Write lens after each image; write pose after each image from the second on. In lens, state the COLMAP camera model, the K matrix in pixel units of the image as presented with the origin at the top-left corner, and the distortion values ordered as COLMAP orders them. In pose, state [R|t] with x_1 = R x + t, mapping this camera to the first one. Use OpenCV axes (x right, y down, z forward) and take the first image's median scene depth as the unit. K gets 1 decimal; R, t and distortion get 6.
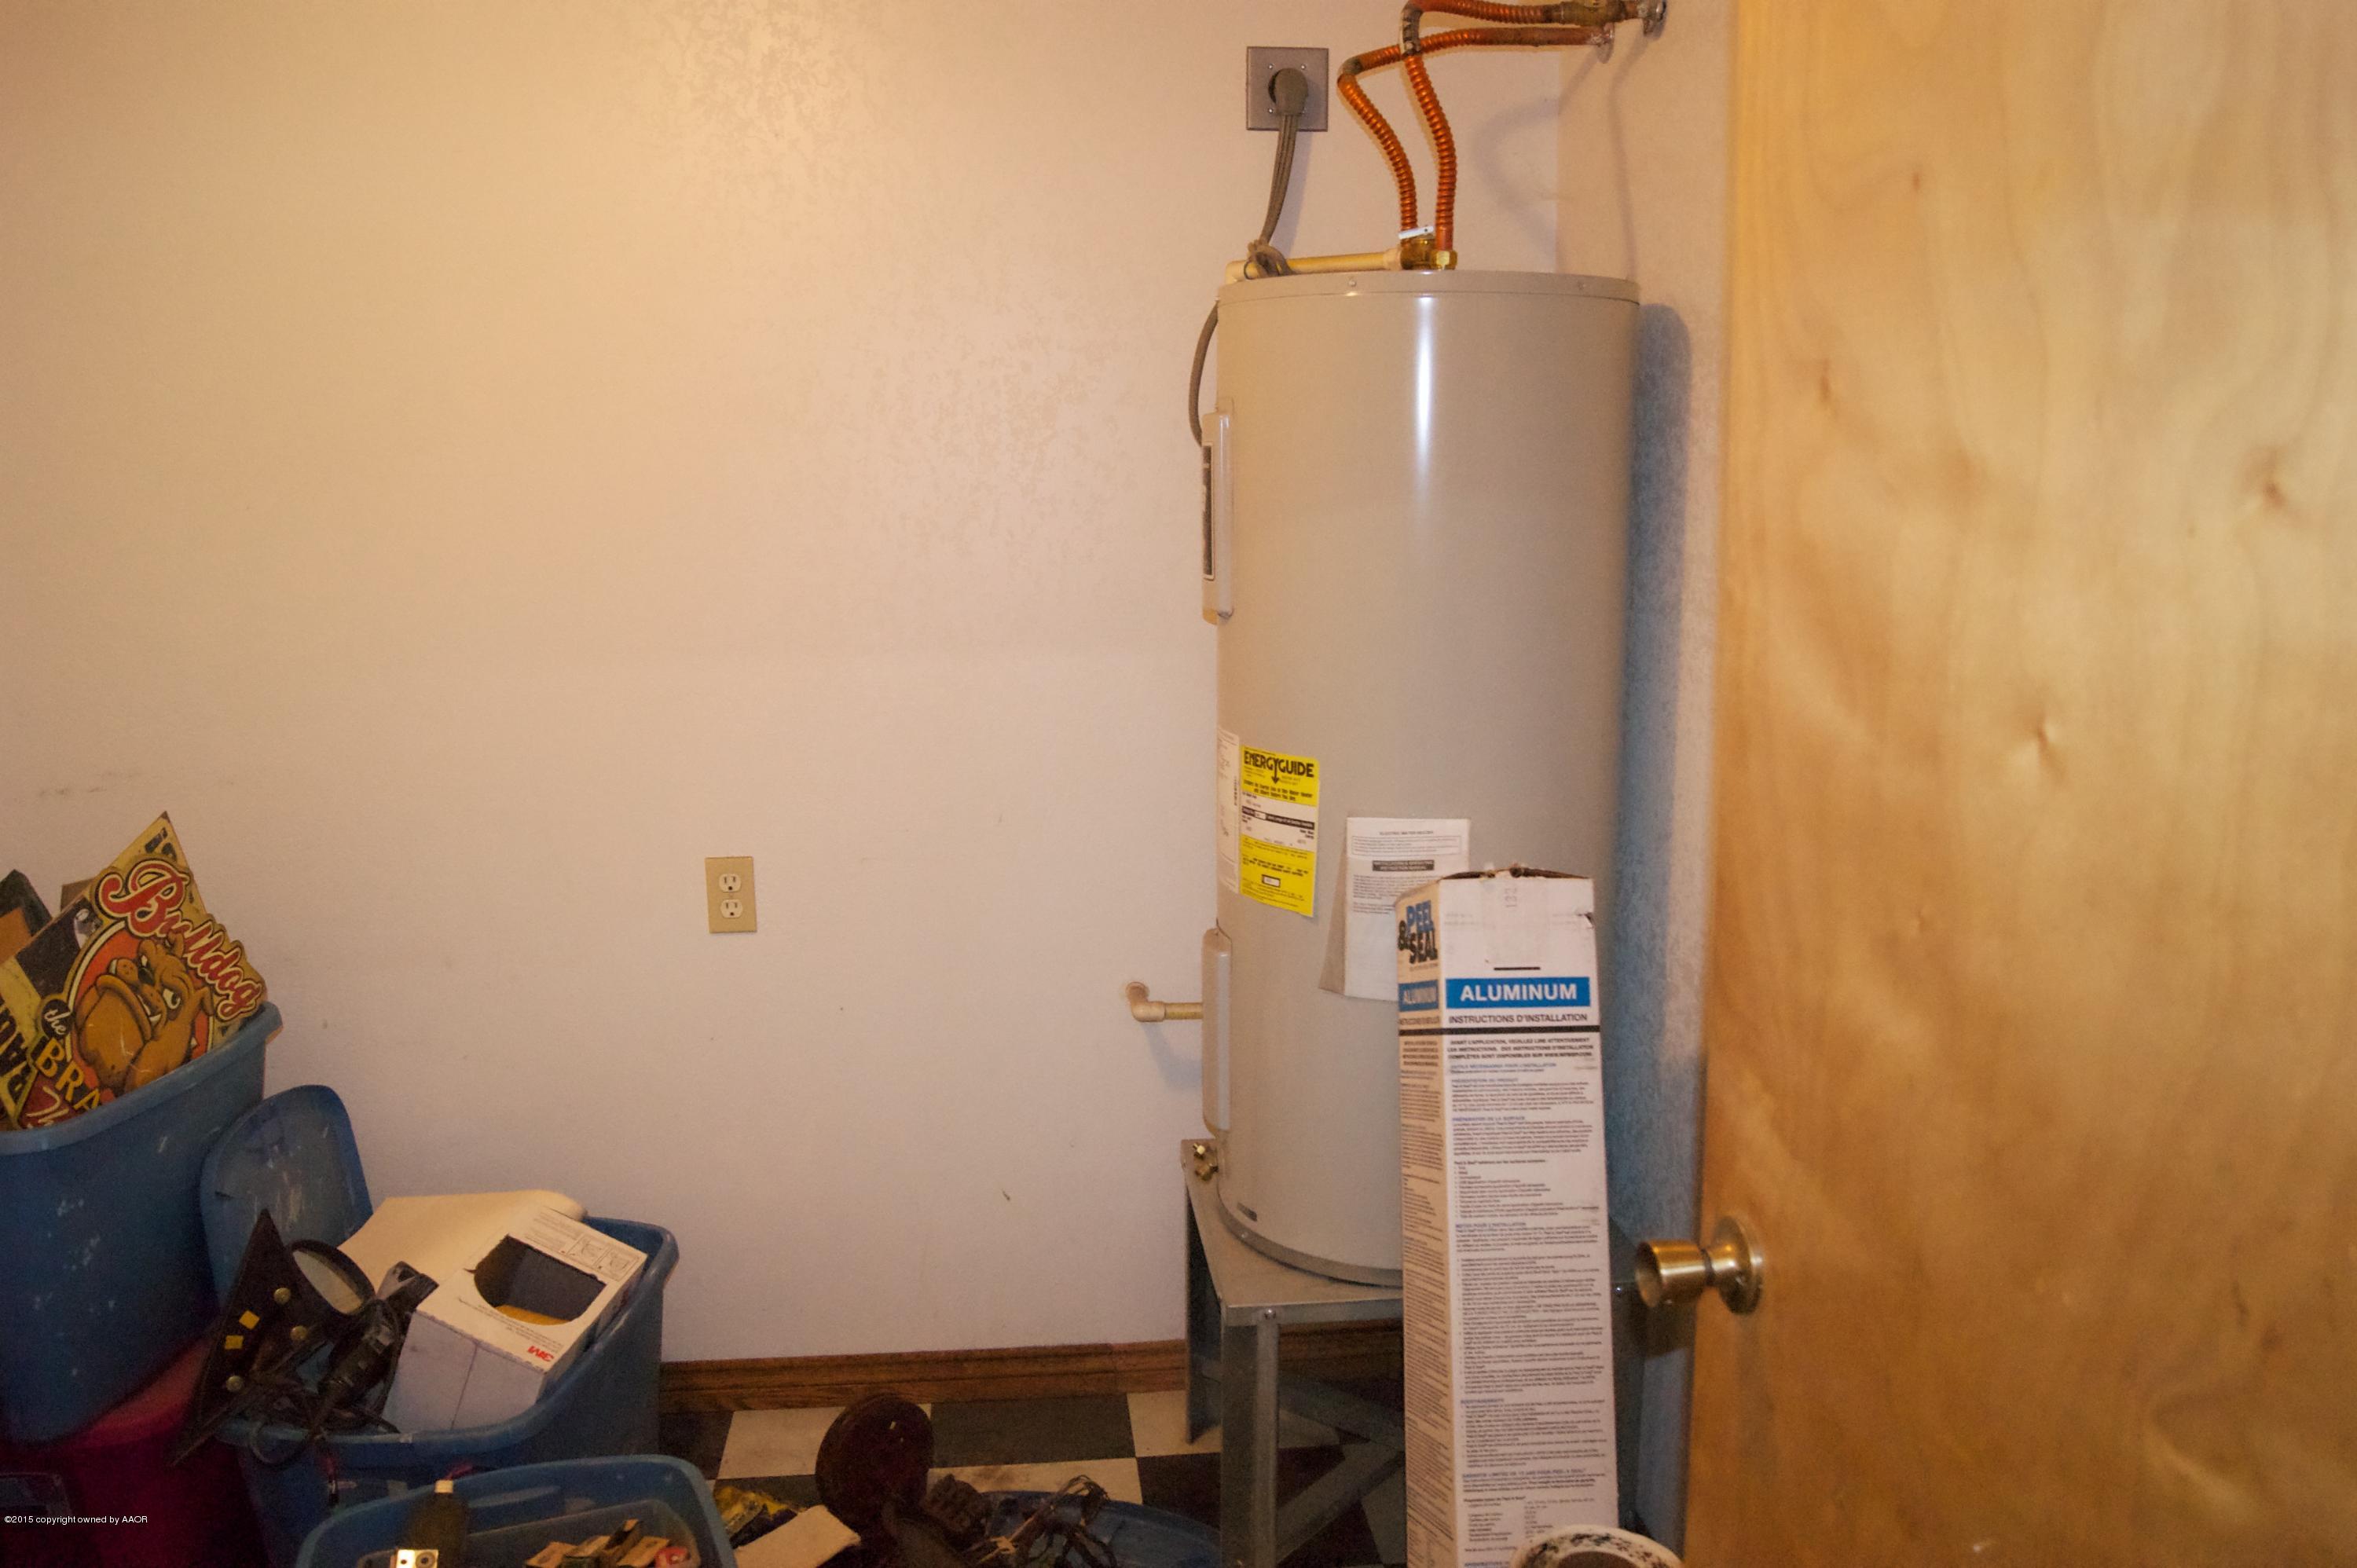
lens RADIAL K [[1868.3, 0, 1178.5], [0, 1868.3, 785.7], [0, 0, 1]] dist [-0.010551, 0.008108]
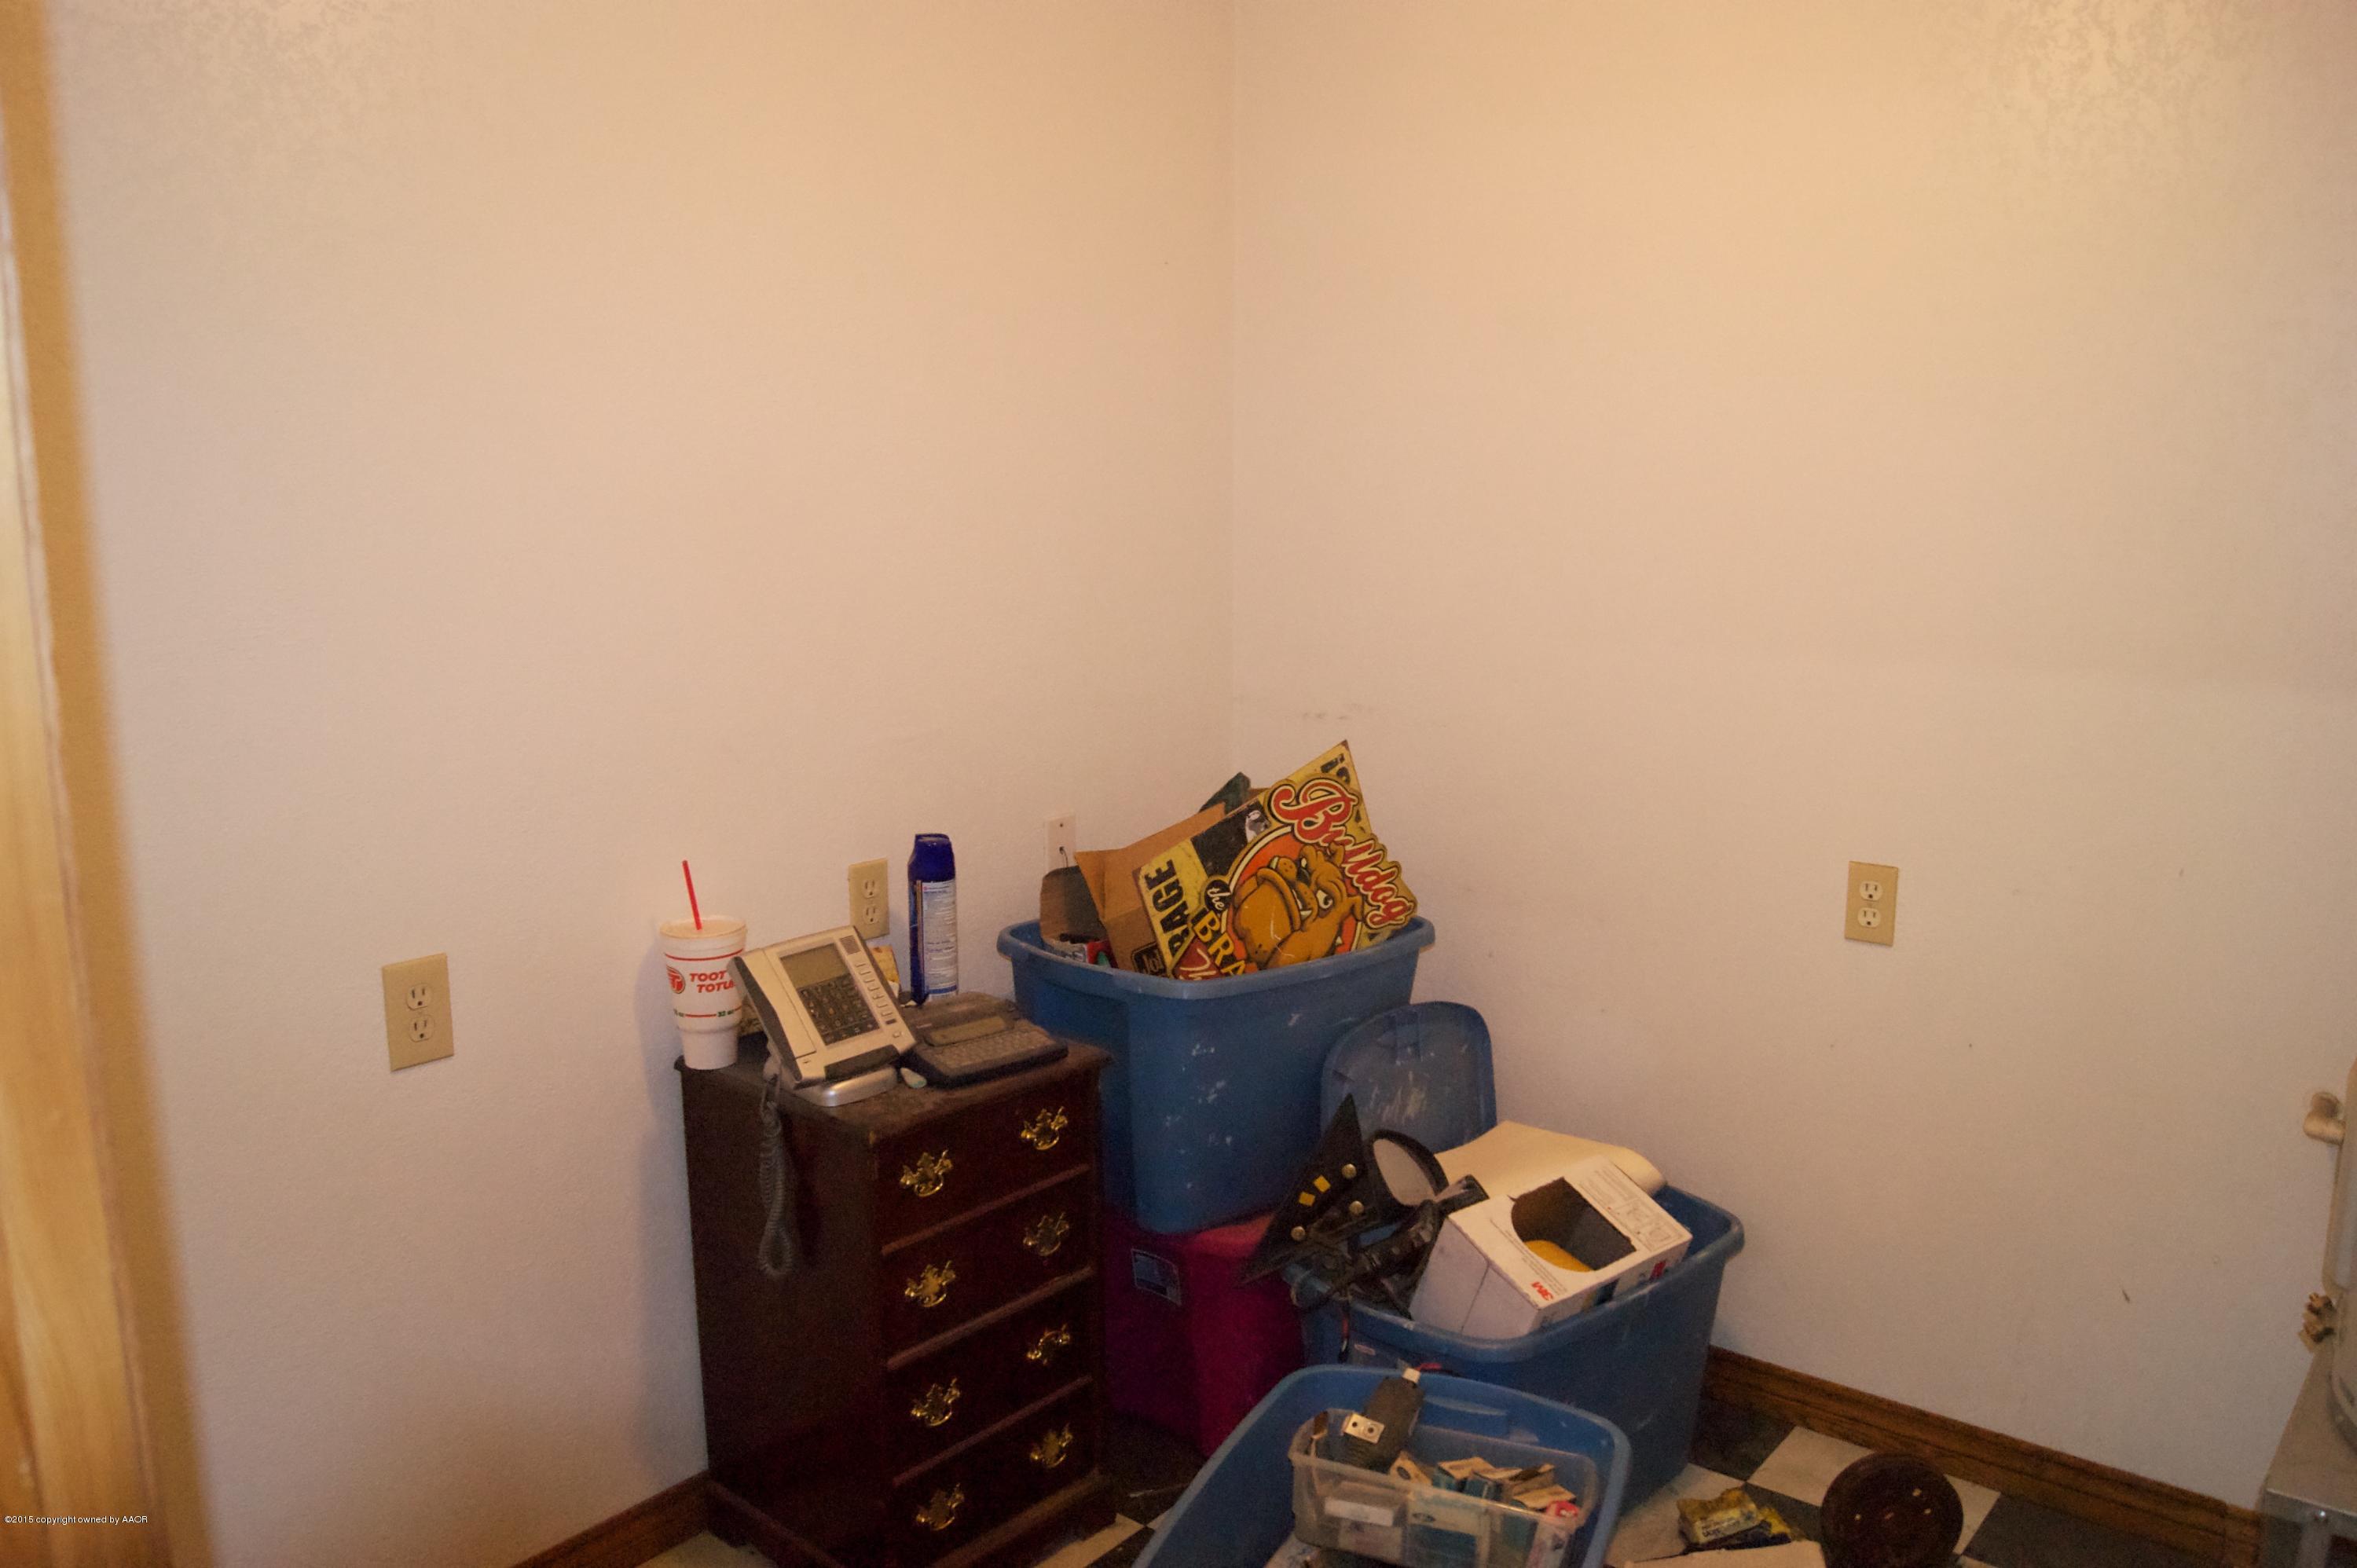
lens RADIAL K [[1868.3, 0, 1178.6], [0, 1868.3, 781.1], [0, 0, 1]] dist [-0.010551, 0.008108]
pose [[0.762435, 0.138941, -0.631972, 0.118604], [-0.136206, 0.989253, 0.053166, -0.008681], [0.632567, 0.045543, 0.773165, 0.035361]]
